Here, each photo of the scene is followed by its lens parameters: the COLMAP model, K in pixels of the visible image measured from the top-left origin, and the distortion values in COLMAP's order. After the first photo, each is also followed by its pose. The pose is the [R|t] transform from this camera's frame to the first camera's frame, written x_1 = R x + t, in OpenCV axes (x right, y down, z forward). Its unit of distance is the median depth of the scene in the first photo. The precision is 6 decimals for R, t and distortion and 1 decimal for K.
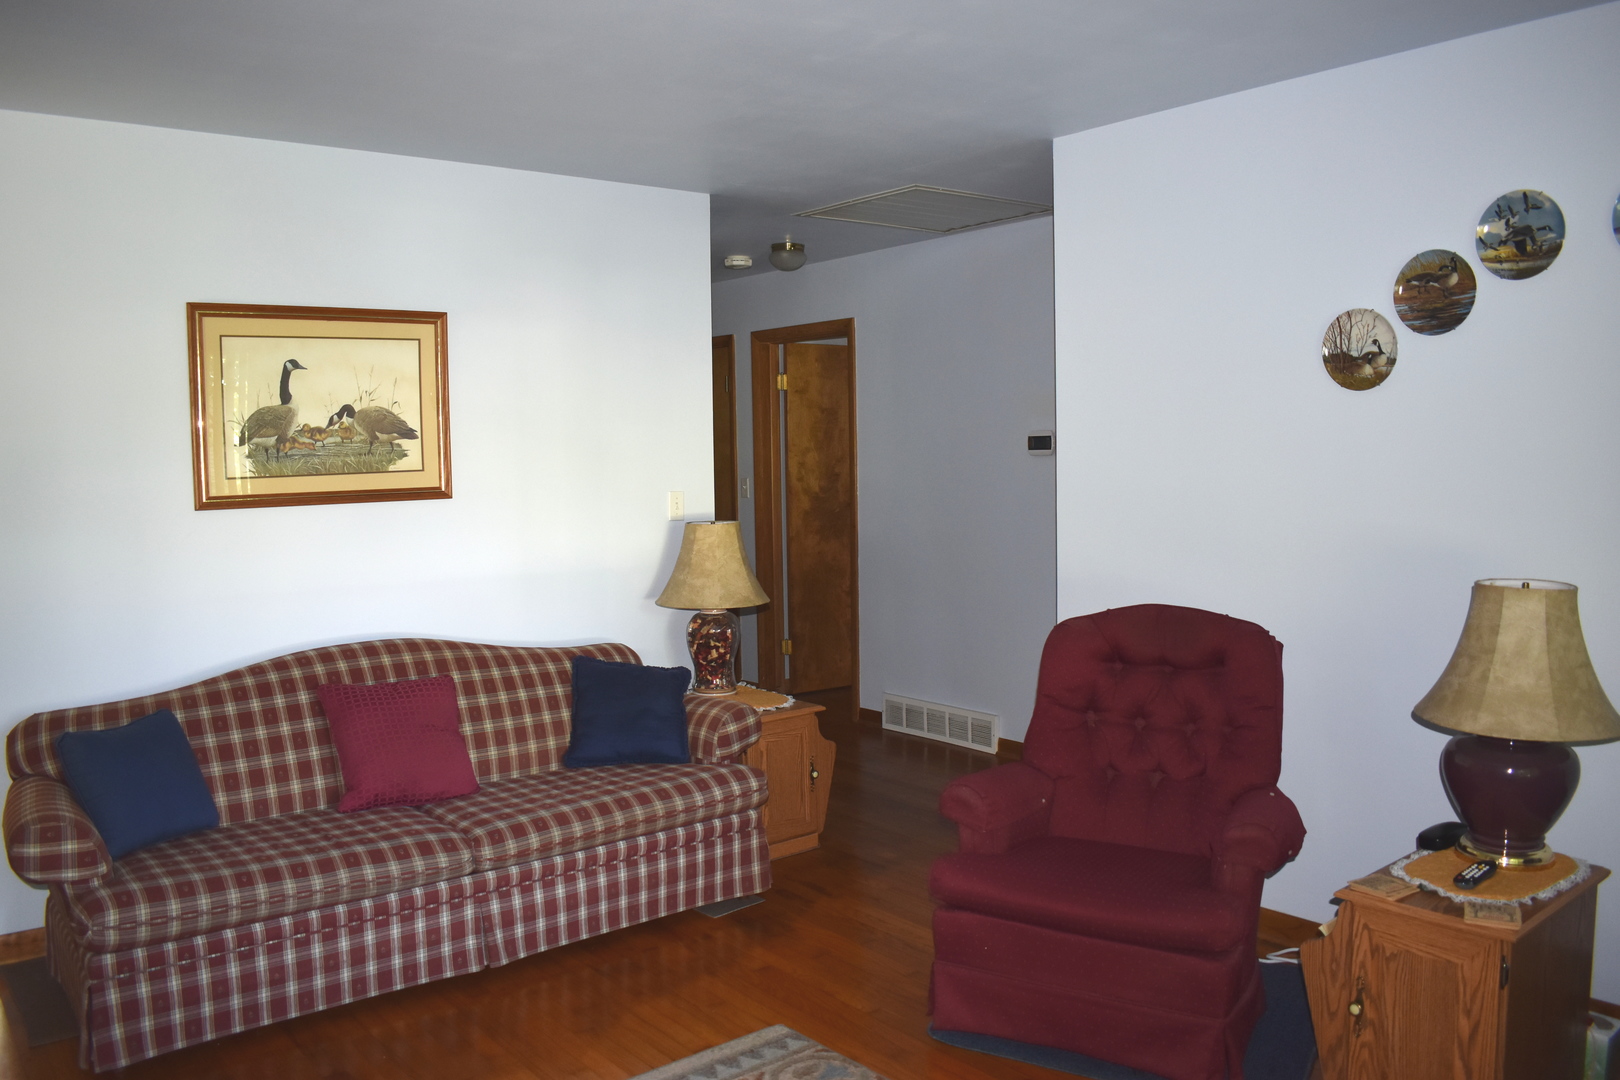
lens RADIAL K [[1265.0, 0, 810.0], [0, 1265.0, 540.0], [0, 0, 1]] dist [-0.094951, 0.009801]
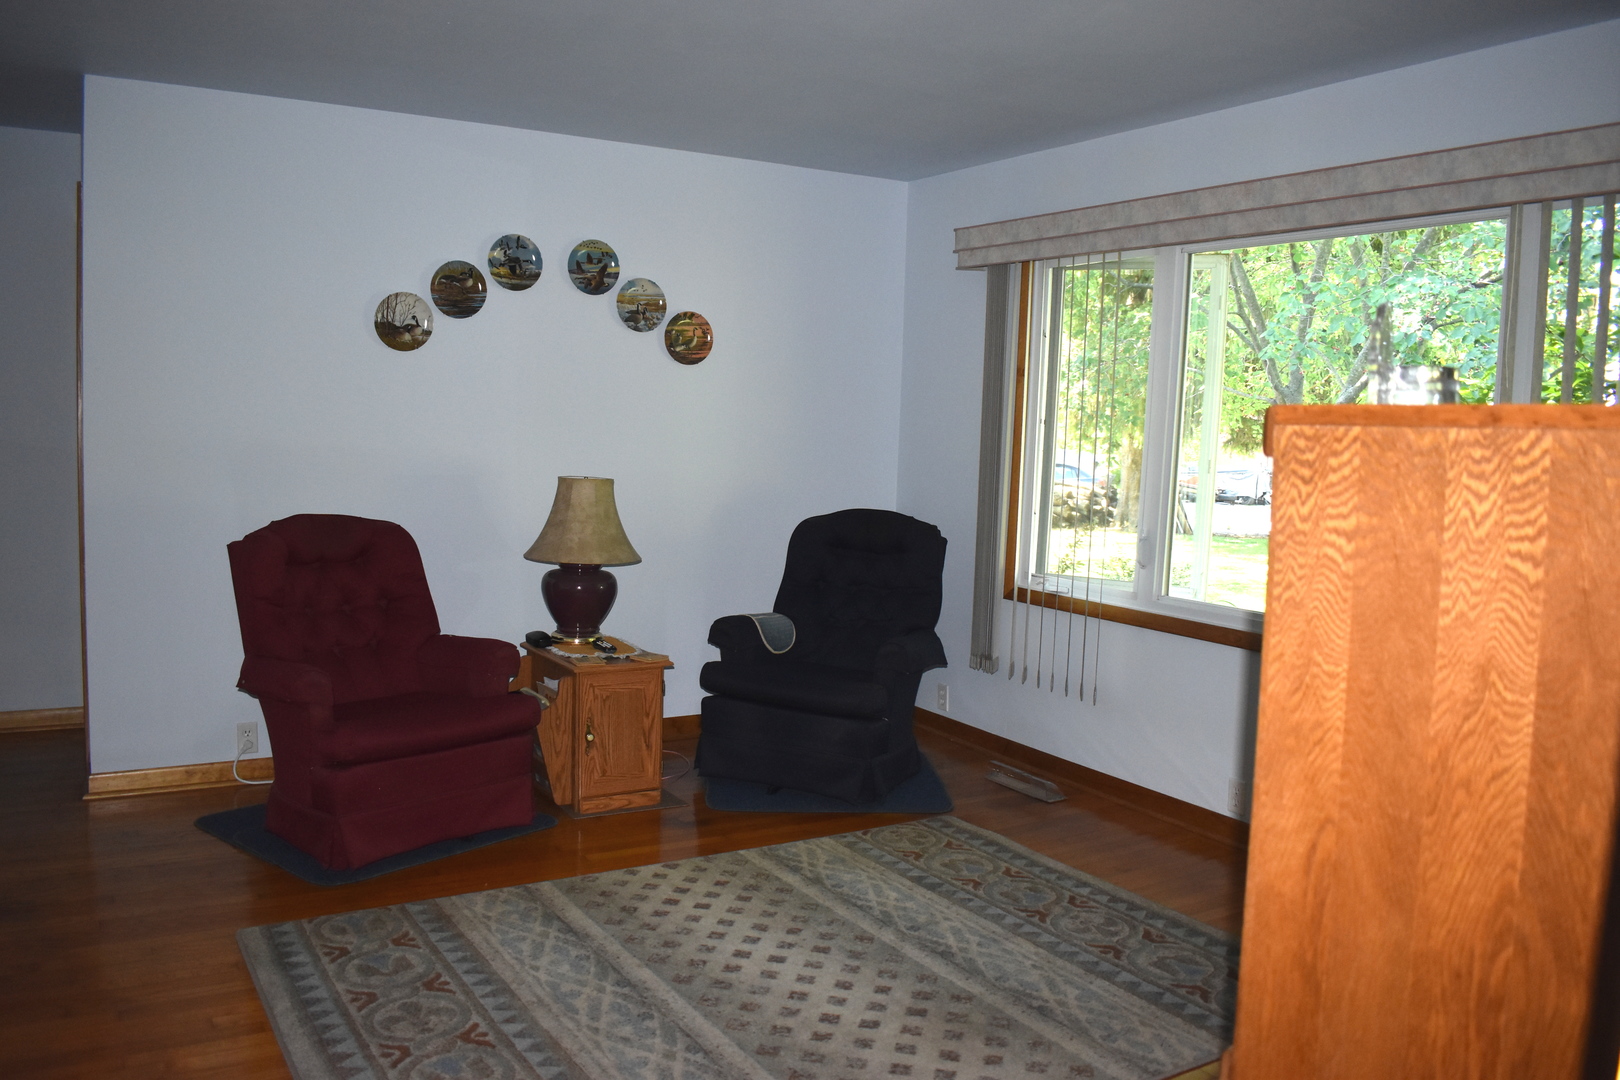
lens RADIAL K [[1265.0, 0, 810.0], [0, 1265.0, 540.0], [0, 0, 1]] dist [-0.094951, 0.009801]
pose [[0.139016, -0.071387, 0.987714, -0.901377], [0.032712, 0.997185, 0.067467, 0.011182], [-0.989750, 0.022931, 0.140960, 0.359944]]
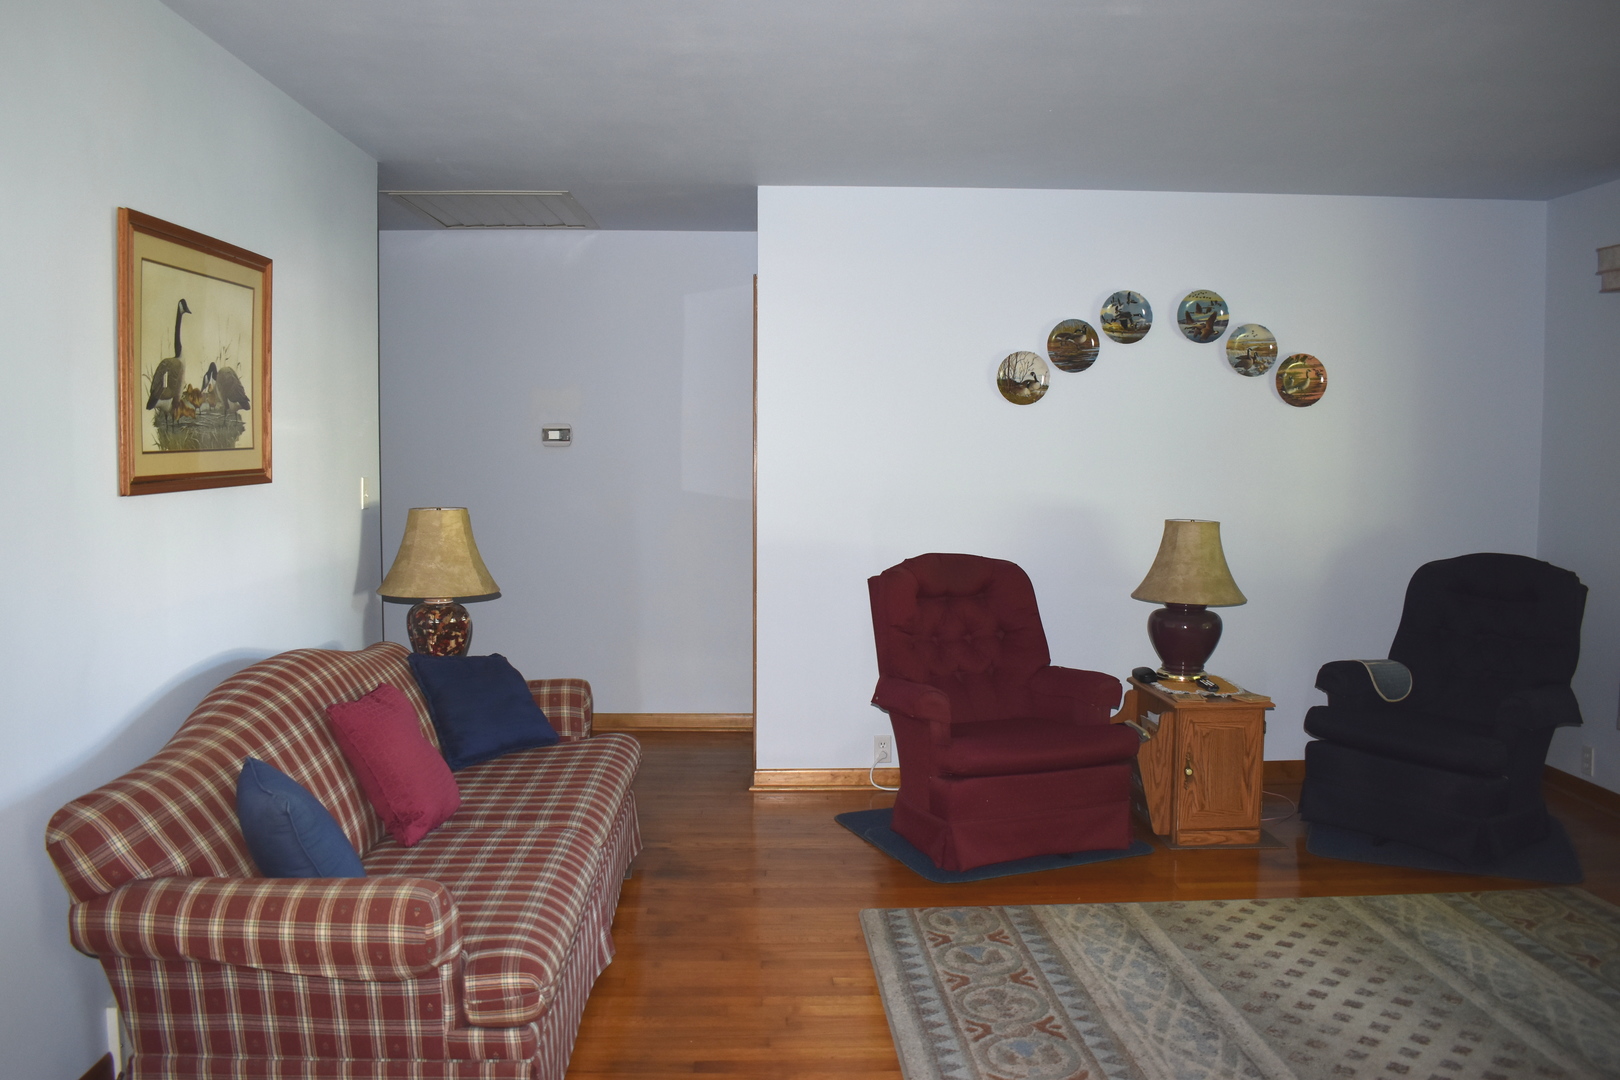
lens RADIAL K [[1265.0, 0, 810.0], [0, 1265.0, 540.0], [0, 0, 1]] dist [-0.094951, 0.009801]
pose [[0.598490, -0.039096, 0.800175, -0.965853], [0.041593, 0.998978, 0.017700, 0.006794], [-0.800050, 0.022688, 0.599505, 0.289340]]
